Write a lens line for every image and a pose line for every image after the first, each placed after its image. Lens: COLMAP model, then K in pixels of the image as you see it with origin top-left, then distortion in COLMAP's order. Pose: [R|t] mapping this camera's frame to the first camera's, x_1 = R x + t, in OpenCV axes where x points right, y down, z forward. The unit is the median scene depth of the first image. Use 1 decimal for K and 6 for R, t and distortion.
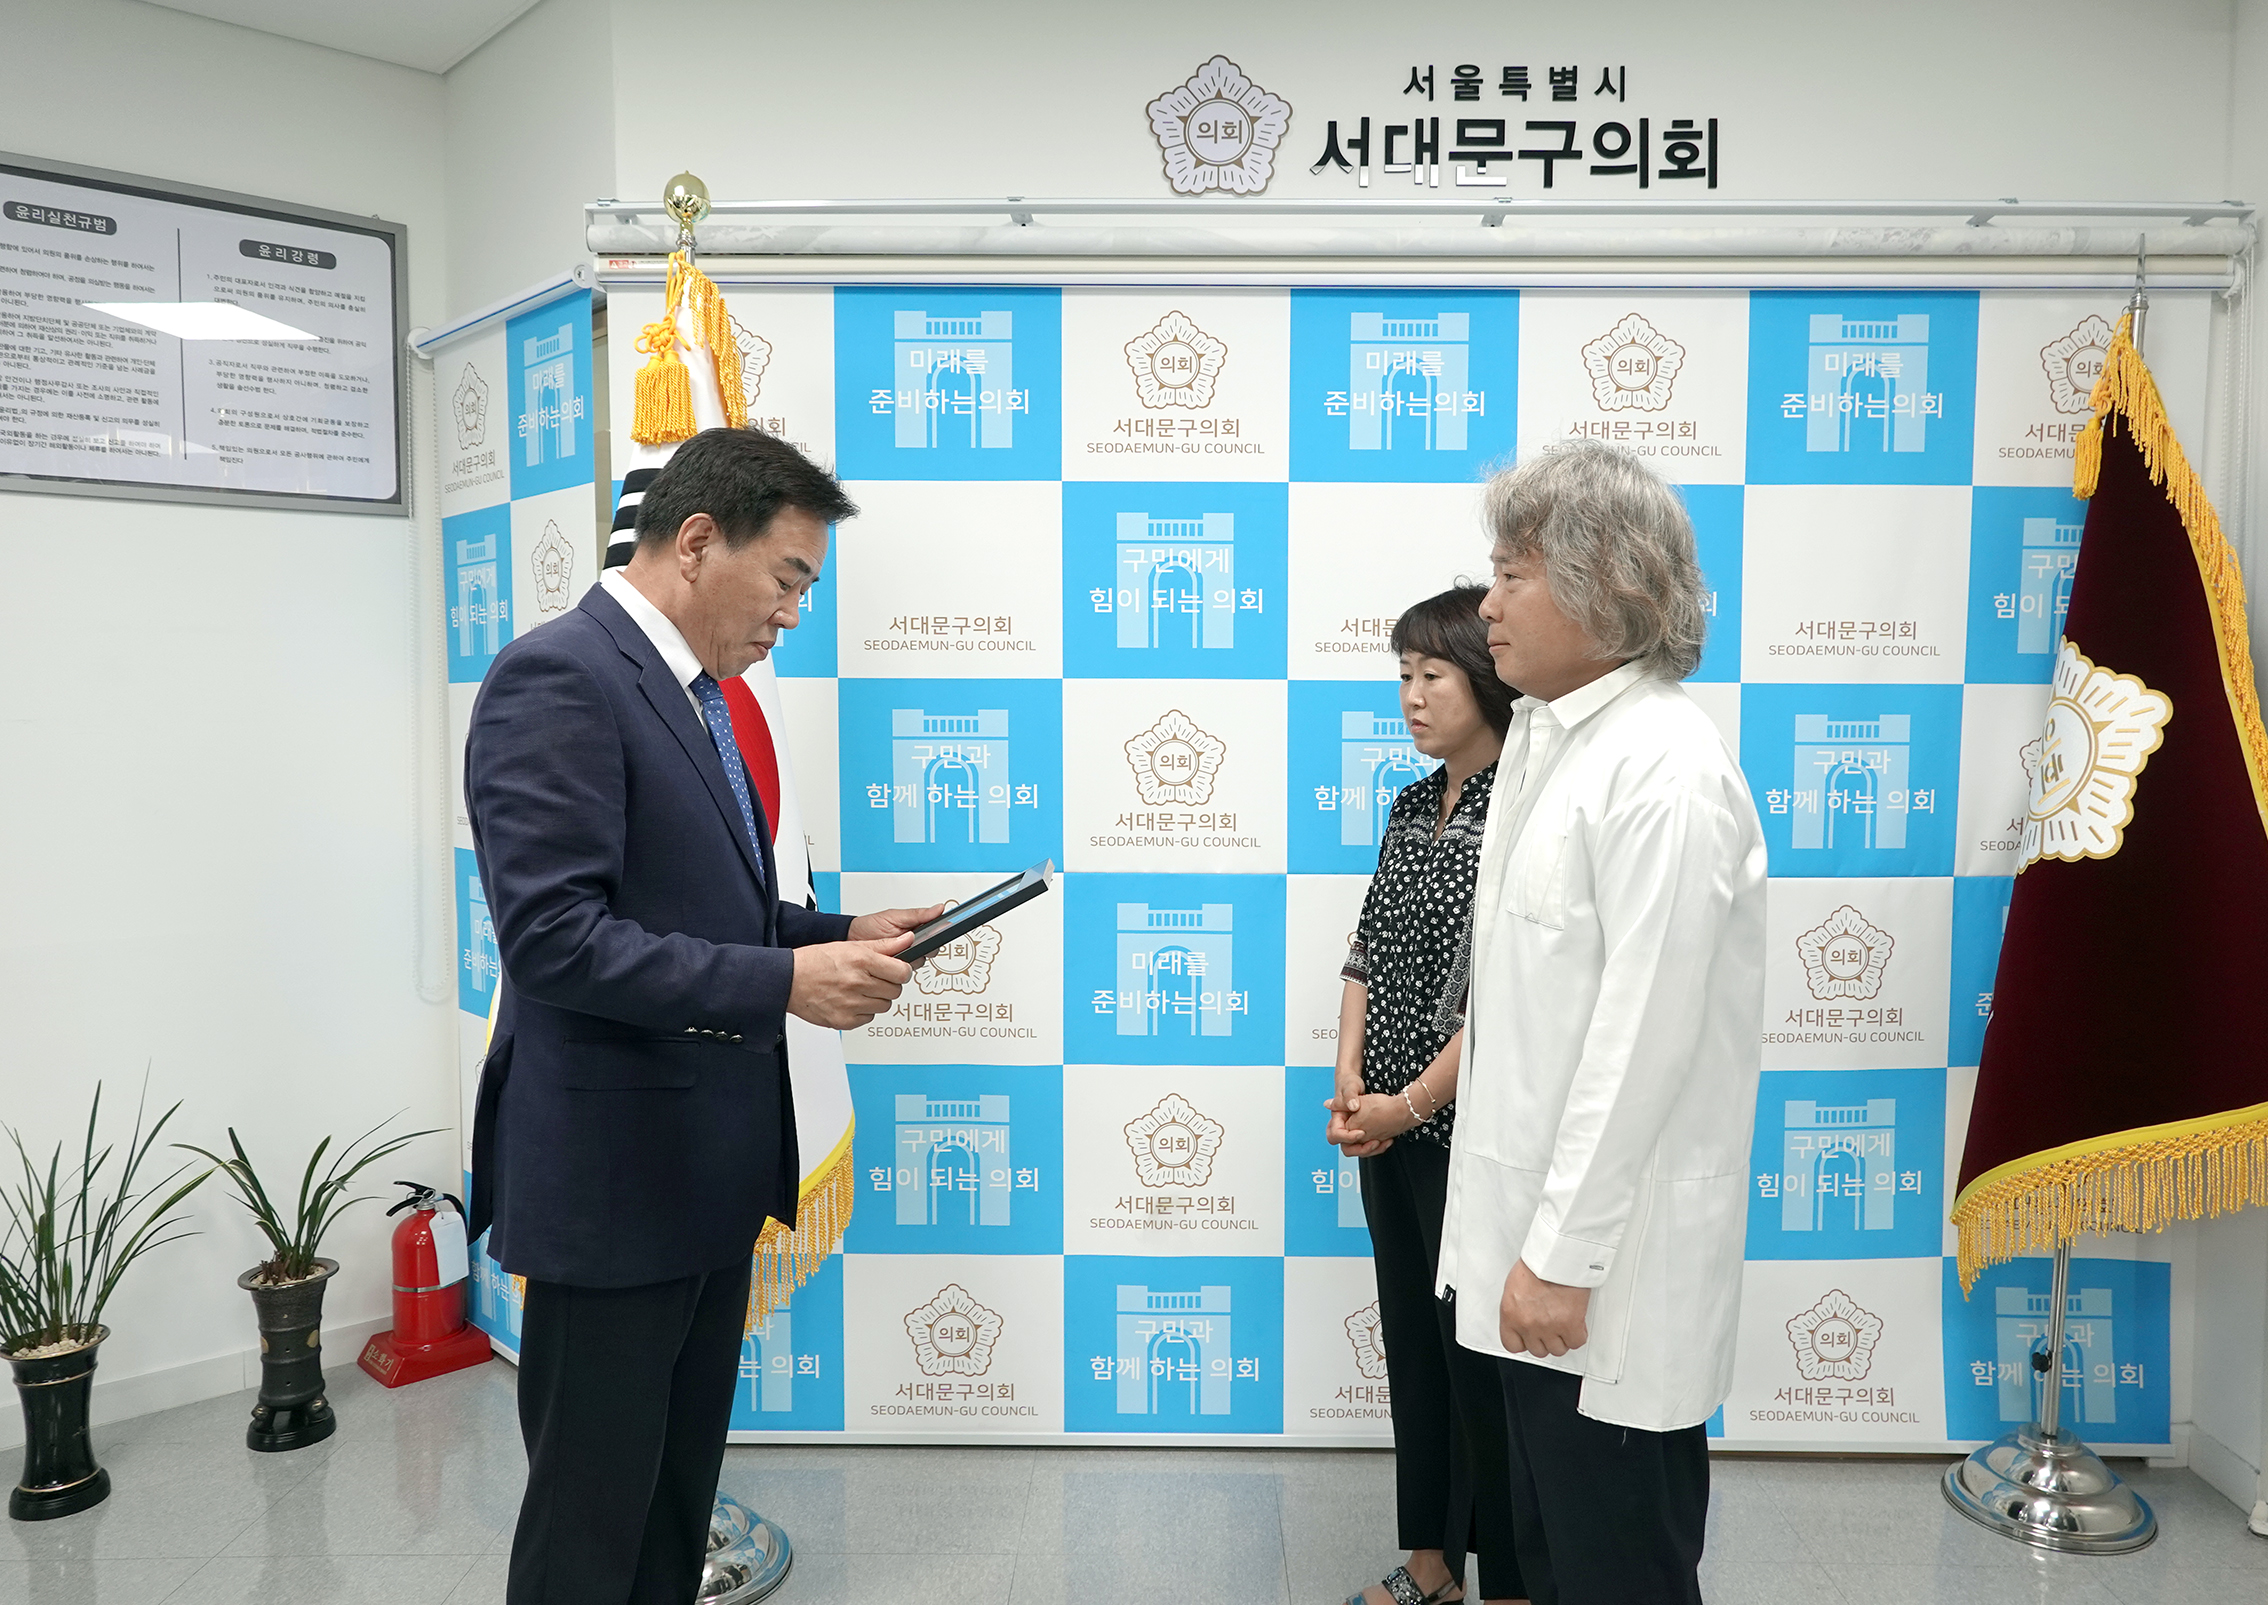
lens RADIAL K [[1690.2, 0, 1133.7], [0, 1690.2, 768.9], [0, 0, 1]] dist [0.004077, -0.003092]
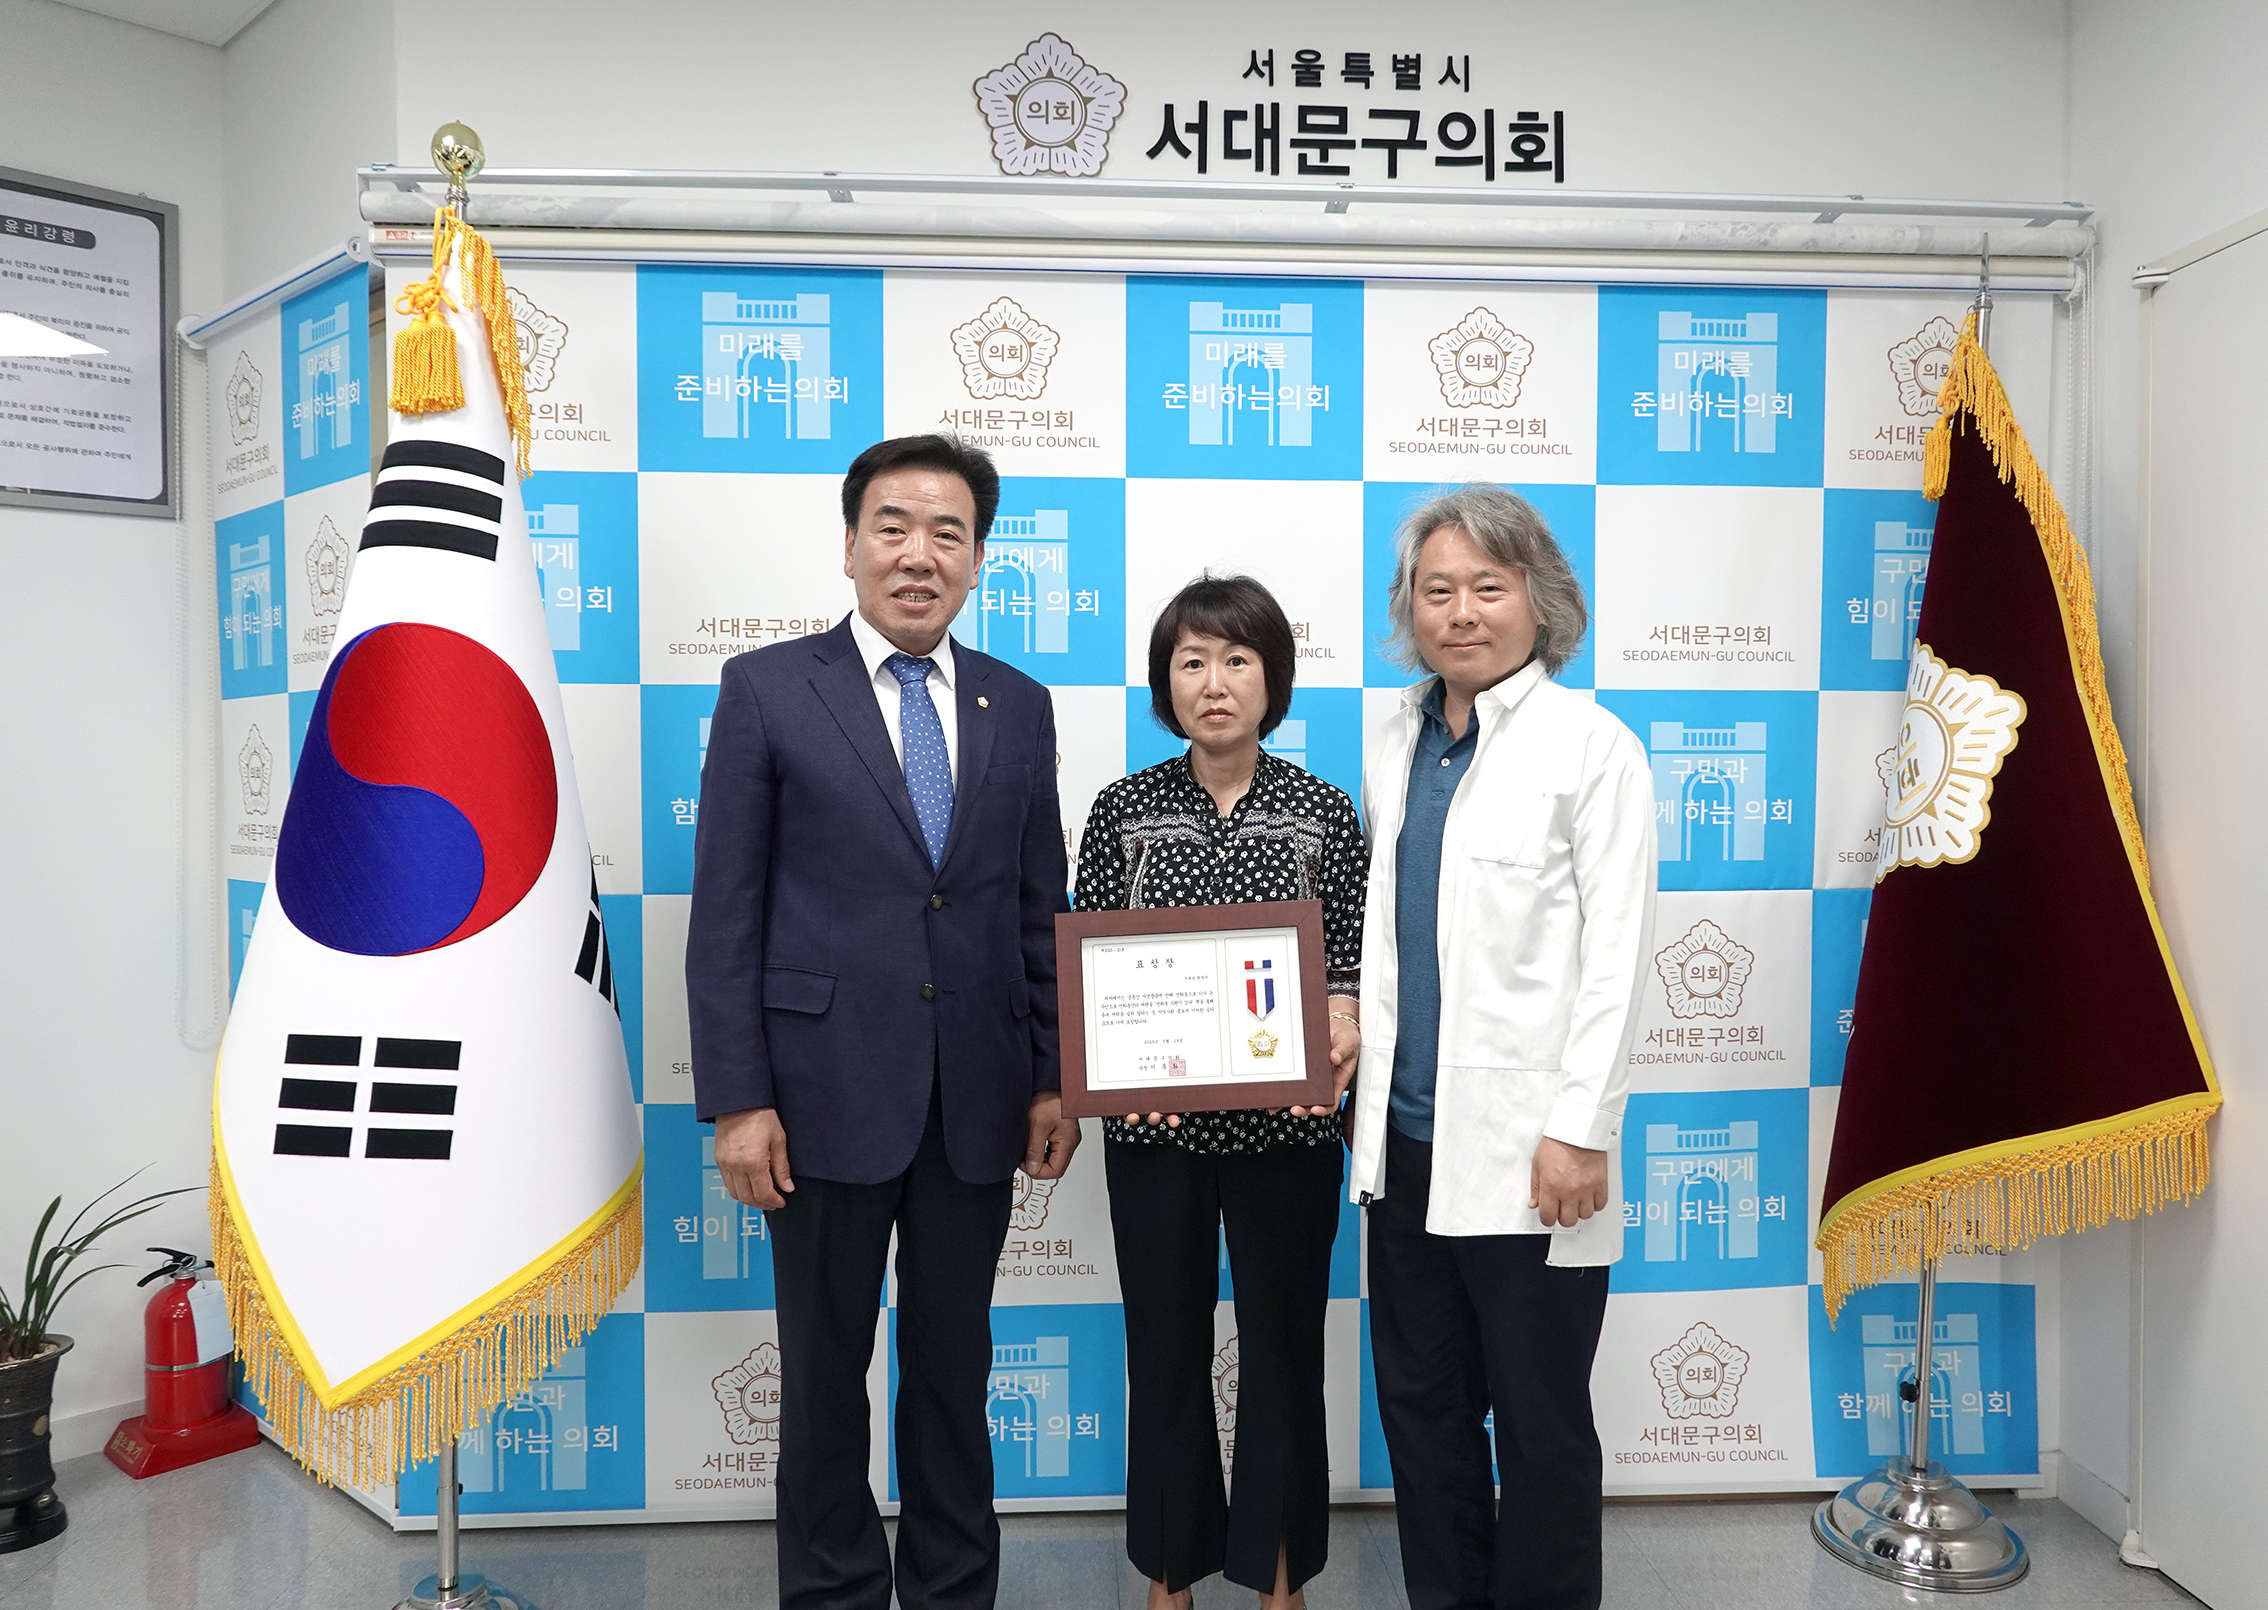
lens RADIAL K [[1635.9, 0, 1163.0], [0, 1635.9, 806.9], [0, 0, 1]] dist [-0.003146, 0.004096]
pose [[0.997318, -0.003971, 0.073085, 0.045574], [0.006168, 0.999535, -0.029863, 0.042267], [-0.072932, 0.030234, 0.996879, 0.092137]]
